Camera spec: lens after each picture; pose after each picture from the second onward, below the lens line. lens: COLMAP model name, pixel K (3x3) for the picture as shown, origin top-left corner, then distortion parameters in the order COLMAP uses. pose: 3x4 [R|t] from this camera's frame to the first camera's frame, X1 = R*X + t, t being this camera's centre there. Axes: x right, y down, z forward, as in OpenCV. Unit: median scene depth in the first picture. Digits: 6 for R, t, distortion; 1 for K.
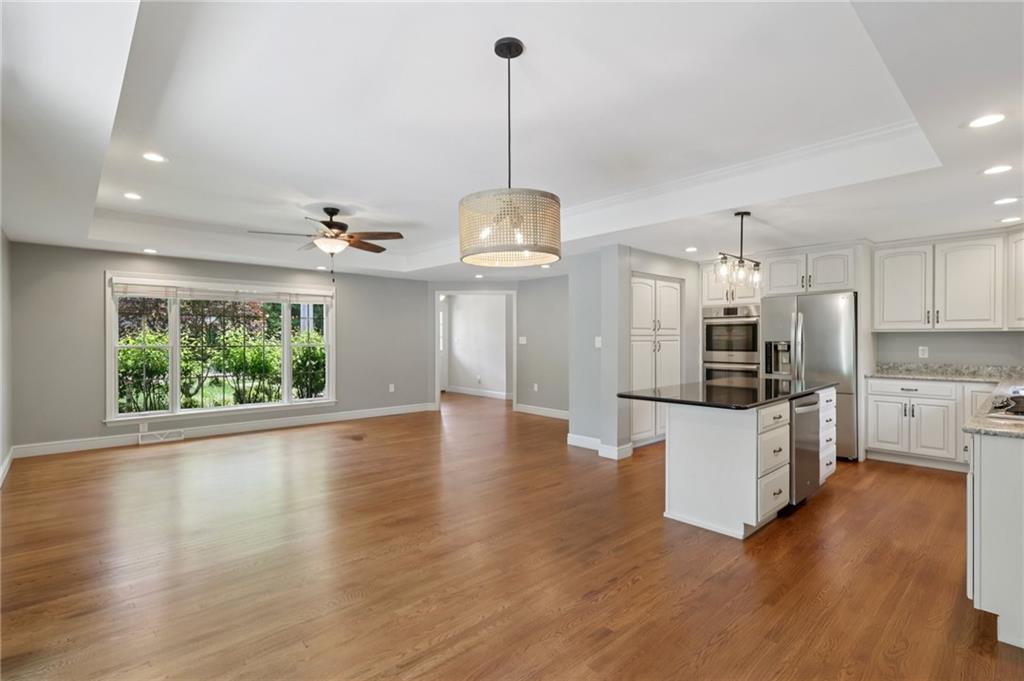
lens RADIAL K [[478.2, 0, 510.2], [0, 478.2, 338.8], [0, 0, 1]] dist [0.002082, 0.000379]
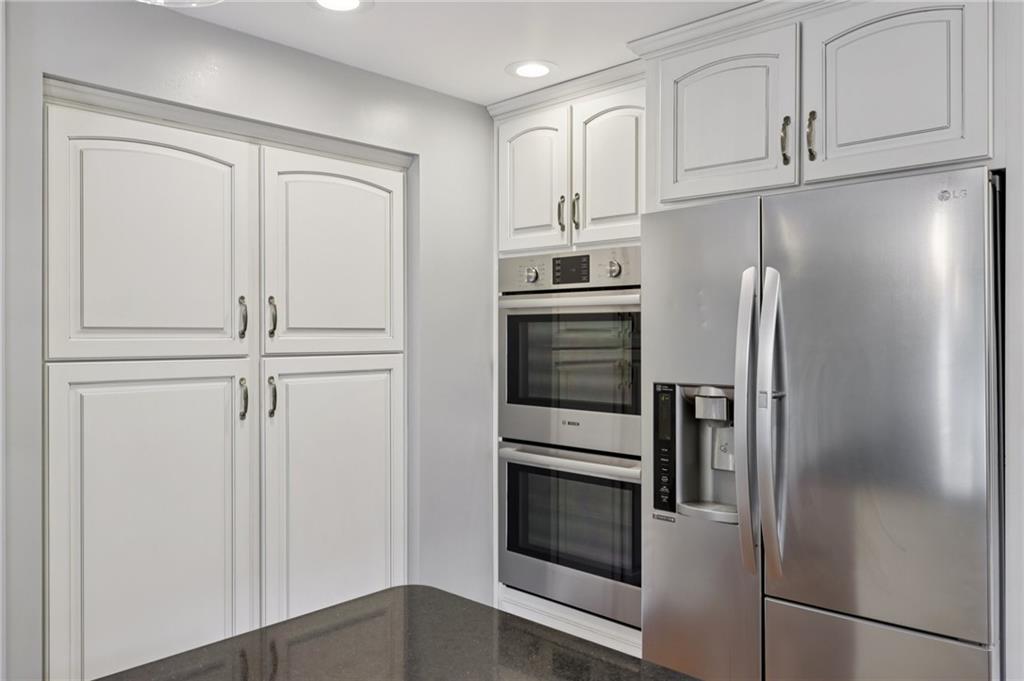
lens RADIAL K [[752.8, 0, 504.2], [0, 752.8, 334.8], [0, 0, 1]] dist [-0.006137, 0.013527]
pose [[0.997365, 0.003992, 0.072436, 0.441175], [-0.003817, 0.999989, -0.002547, -0.019272], [-0.072445, 0.002264, 0.997370, 0.629632]]
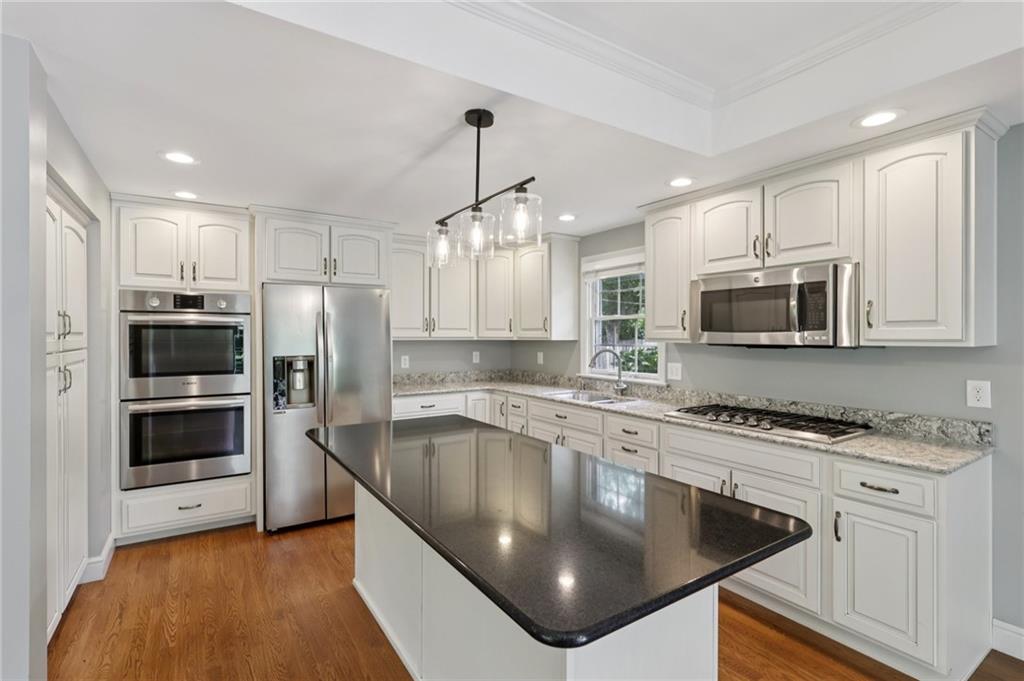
lens RADIAL K [[478.2, 0, 507.0], [0, 478.2, 341.1], [0, 0, 1]] dist [0.002082, 0.000379]
pose [[0.160255, -0.007681, 0.987046, -0.015234], [0.003696, 0.999967, 0.007182, -0.017666], [-0.987069, 0.002497, 0.160278, 0.637403]]
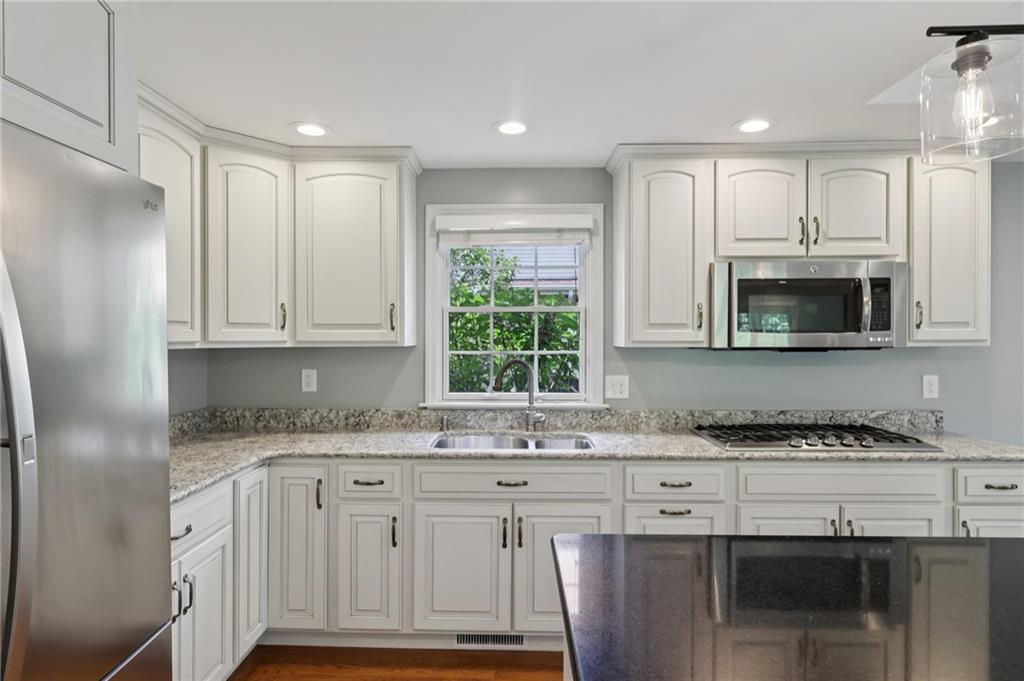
lens RADIAL K [[552.9, 0, 504.8], [0, 552.9, 346.5], [0, 0, 1]] dist [0.000162, -0.000909]
pose [[-0.720952, -0.005931, 0.692959, 0.375836], [0.008022, 0.999825, 0.016902, -0.020807], [-0.692938, 0.017744, -0.720779, 0.992164]]
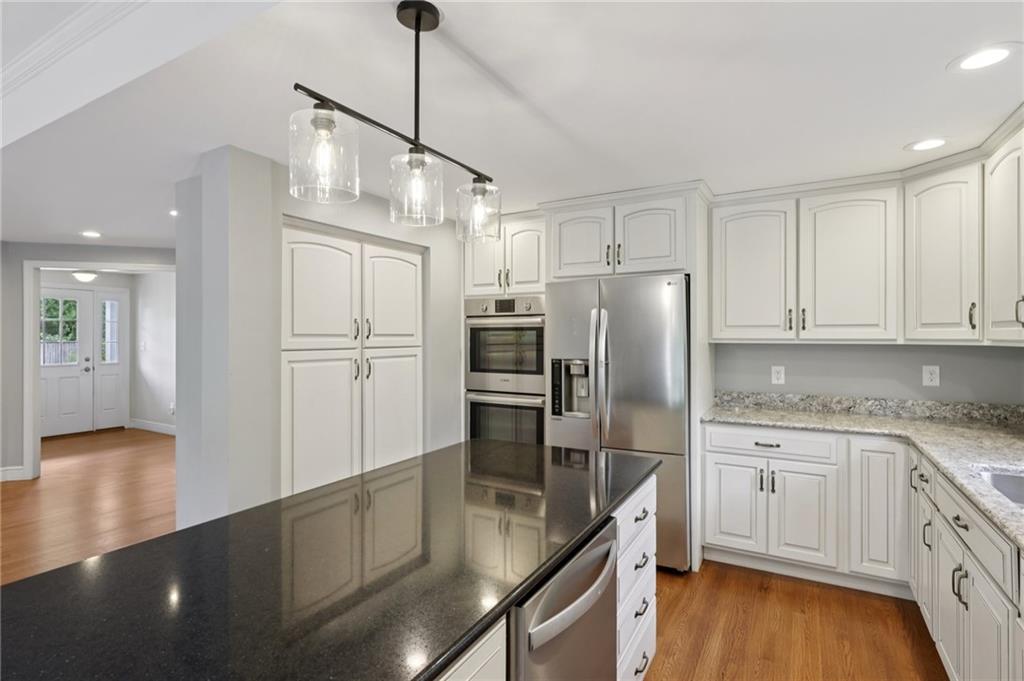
lens RADIAL K [[508.6, 0, 507.7], [0, 508.6, 334.3], [0, 0, 1]] dist [-0.003469, 0.000922]
pose [[0.954286, 0.004032, 0.298867, 0.313823], [-0.001517, 0.999961, -0.008646, -0.018916], [-0.298891, 0.007797, 0.954255, 0.454226]]
